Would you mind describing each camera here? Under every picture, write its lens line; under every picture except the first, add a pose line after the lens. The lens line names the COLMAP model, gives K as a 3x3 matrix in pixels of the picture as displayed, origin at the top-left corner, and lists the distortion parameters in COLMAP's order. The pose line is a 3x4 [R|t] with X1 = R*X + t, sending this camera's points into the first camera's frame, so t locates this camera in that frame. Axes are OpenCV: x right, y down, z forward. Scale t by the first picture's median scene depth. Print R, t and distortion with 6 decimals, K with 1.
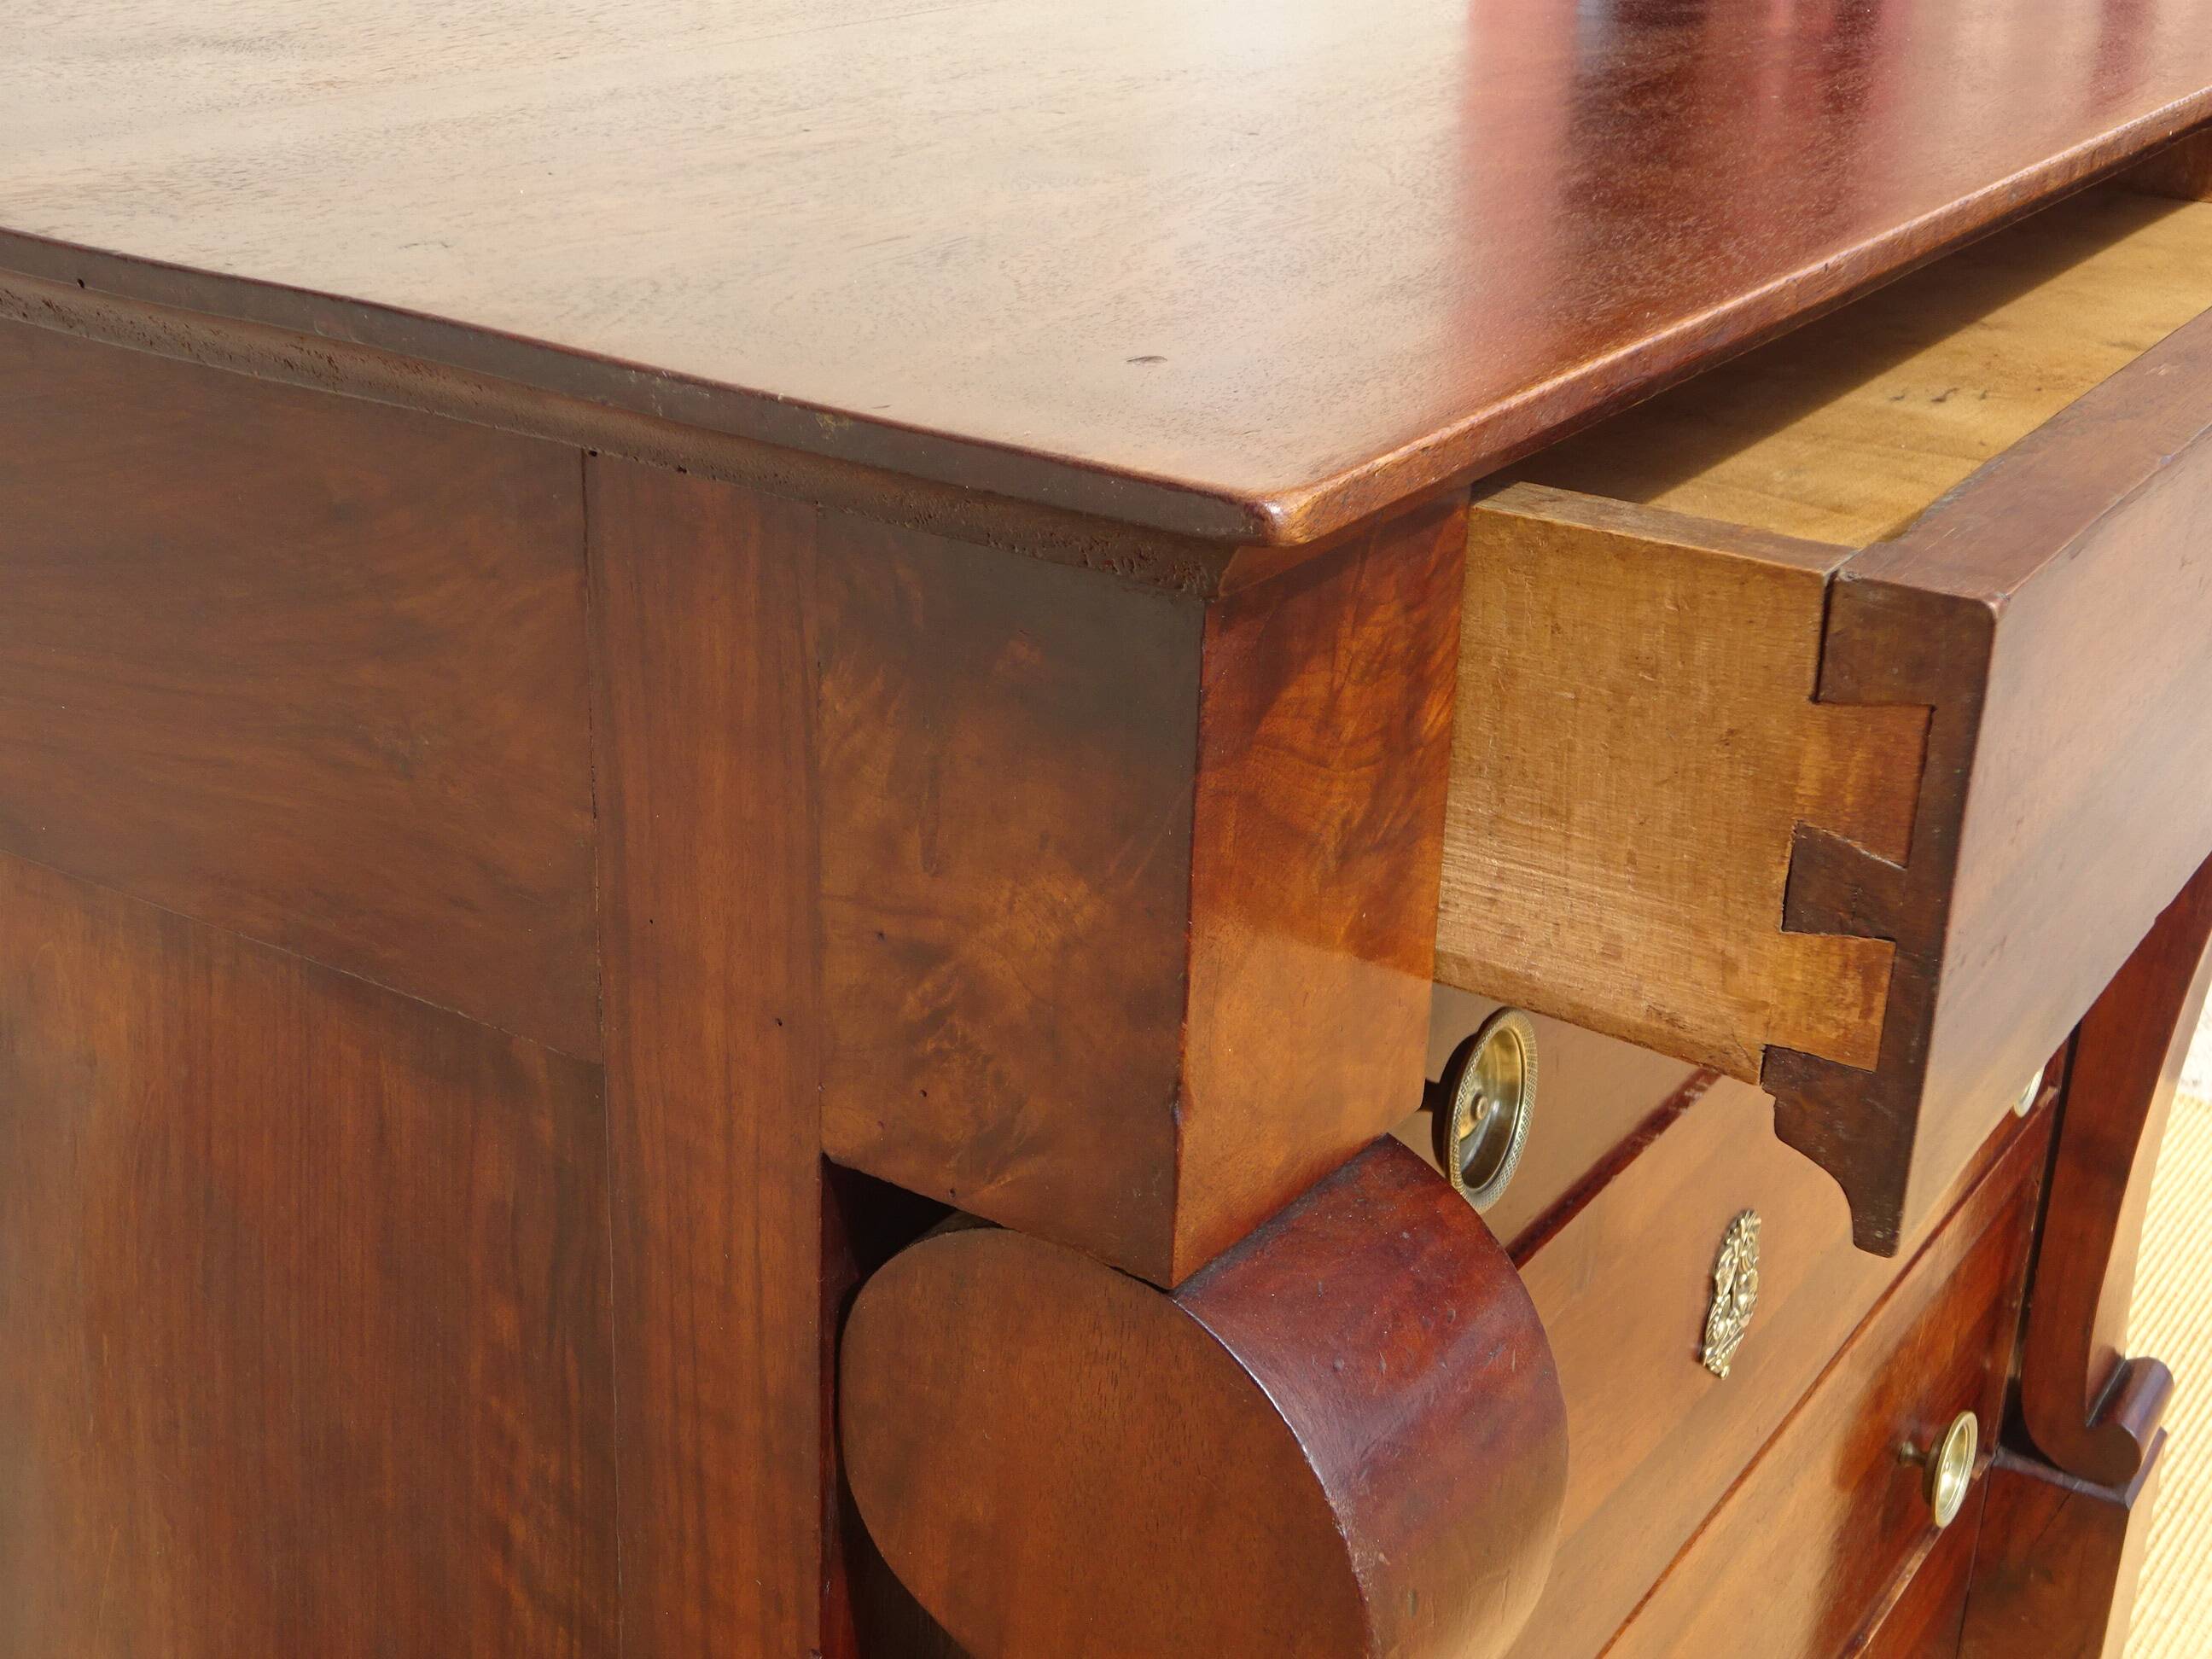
lens RADIAL K [[3129.8, 0, 1106.0], [0, 3129.8, 829.5], [0, 0, 1]] dist [-0.001638, 0.022344]
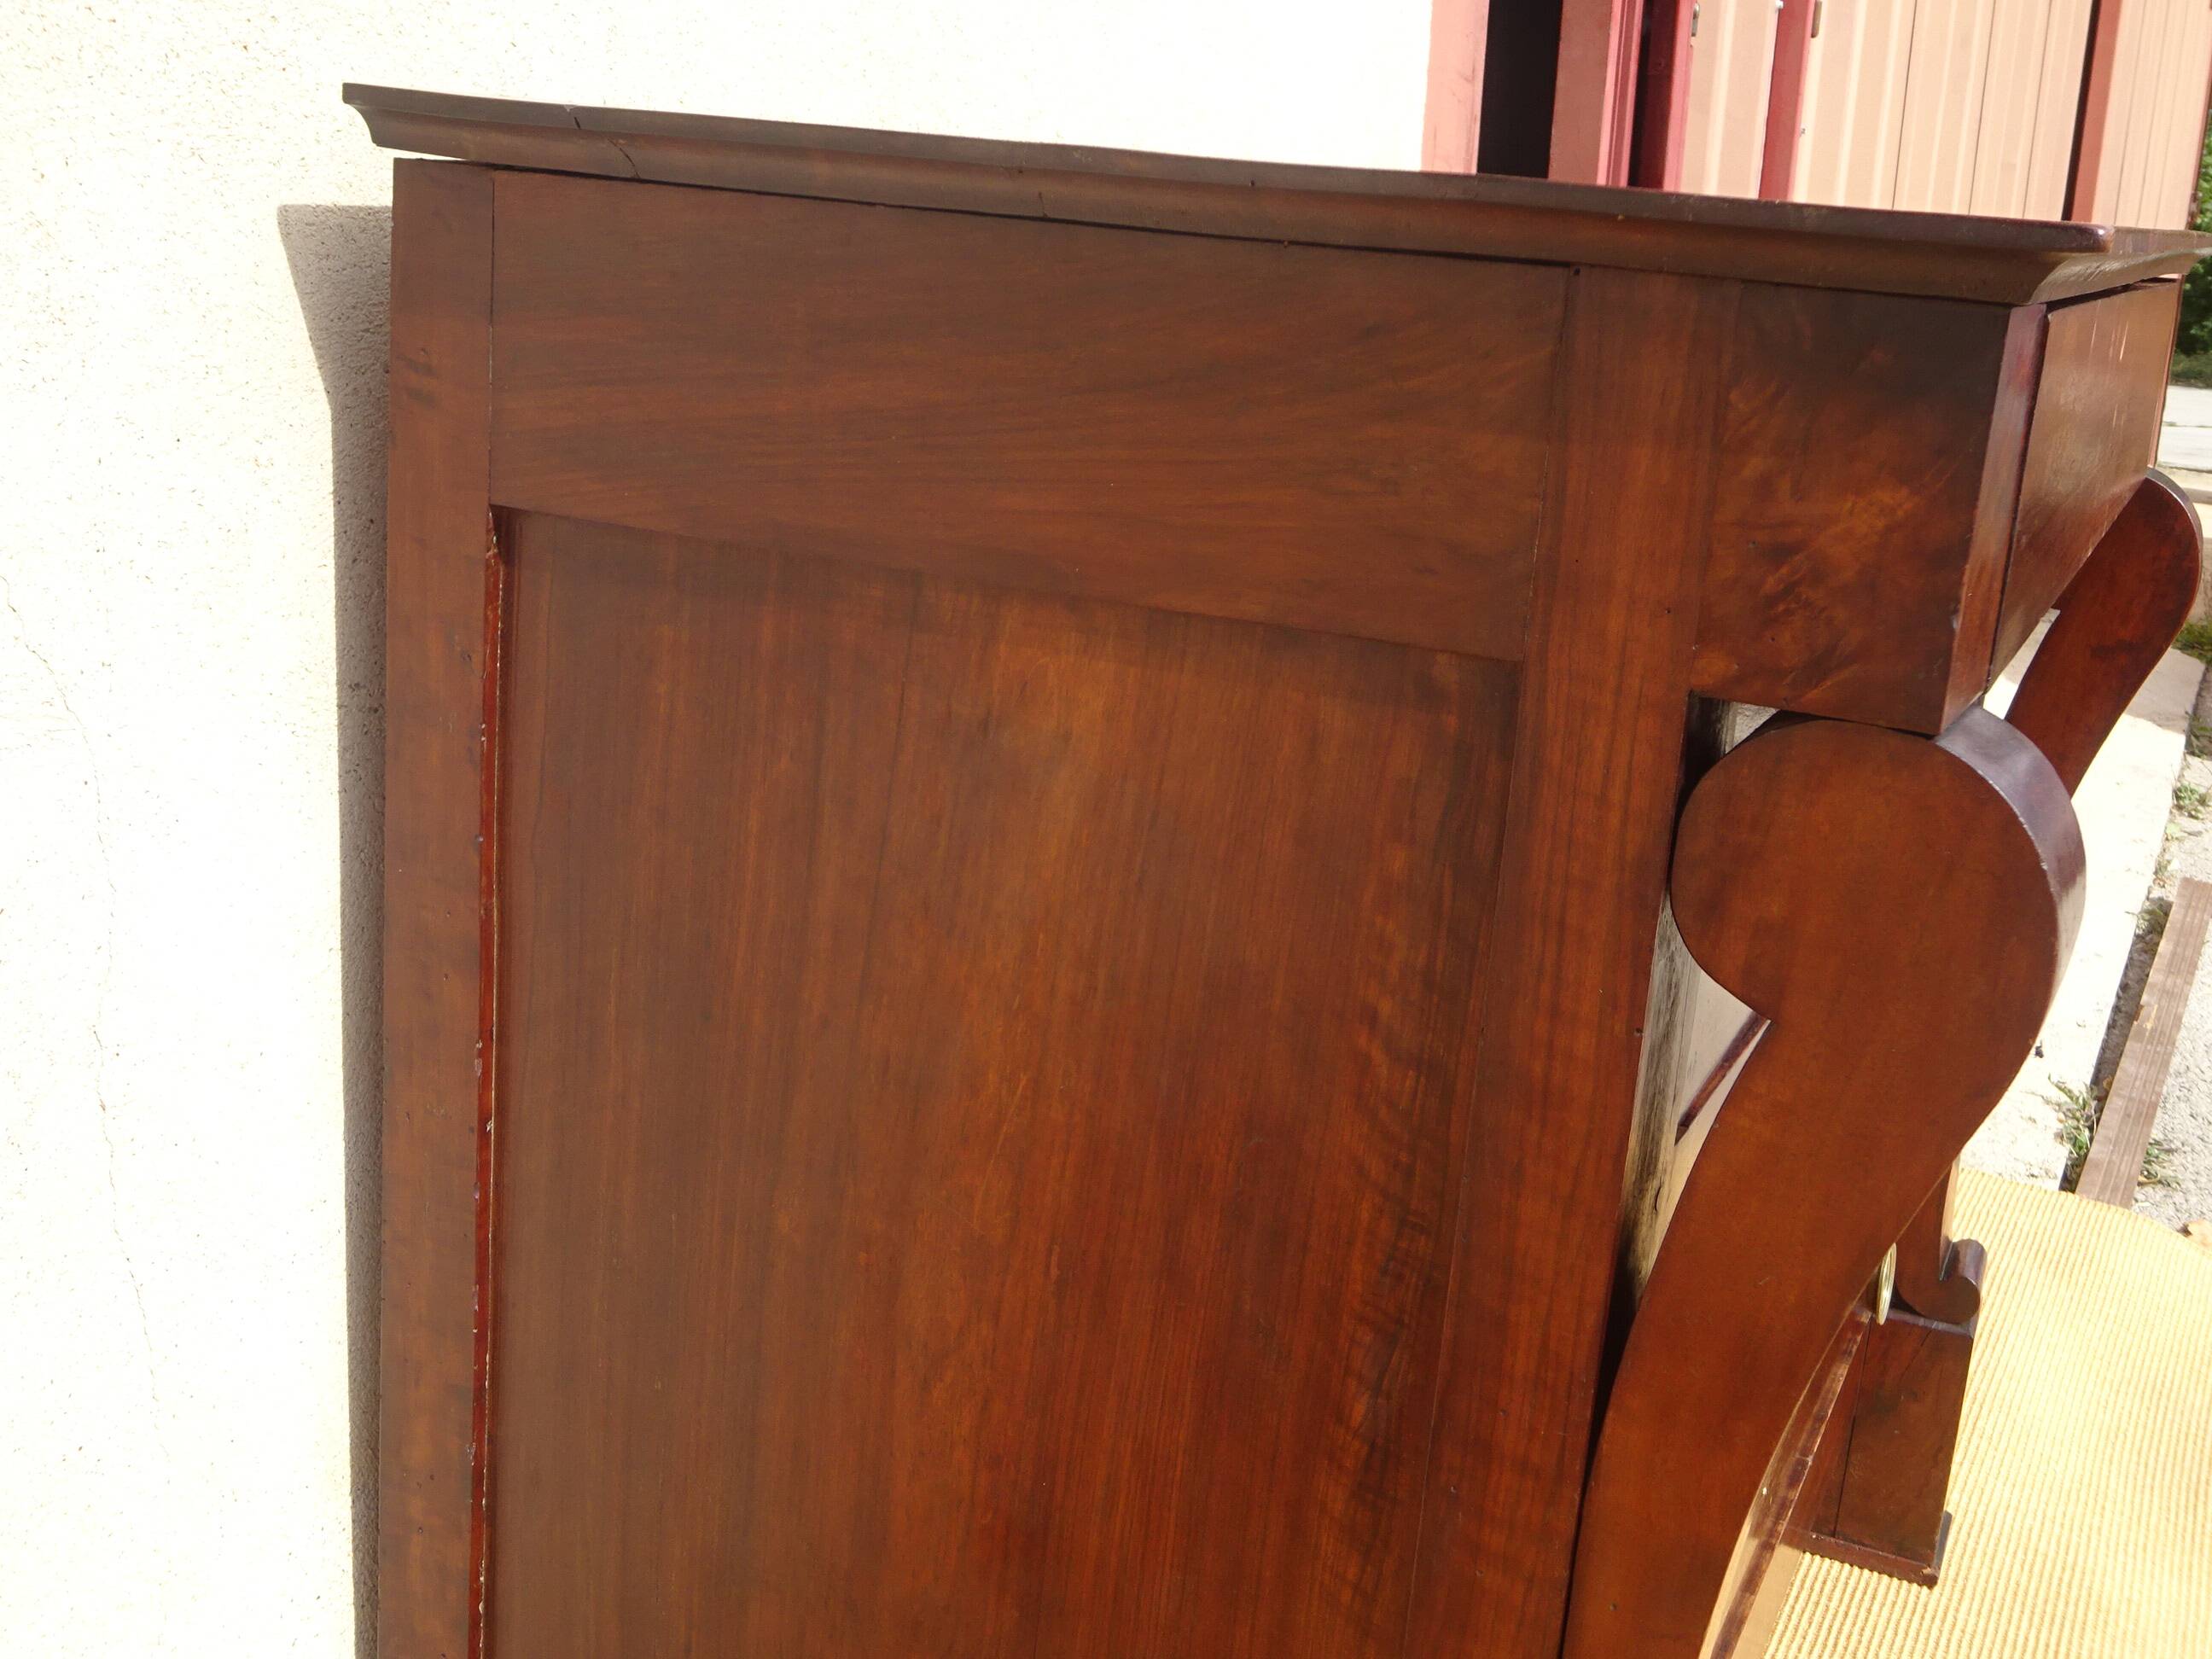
lens RADIAL K [[2628.4, 0, 1106.0], [0, 2628.4, 829.5], [0, 0, 1]] dist [-0.003840, 0.038064]
pose [[0.989458, -0.002066, 0.144807, -0.589732], [0.020318, 0.991989, -0.124676, 0.337660], [-0.143389, 0.126304, 0.981574, -0.331071]]
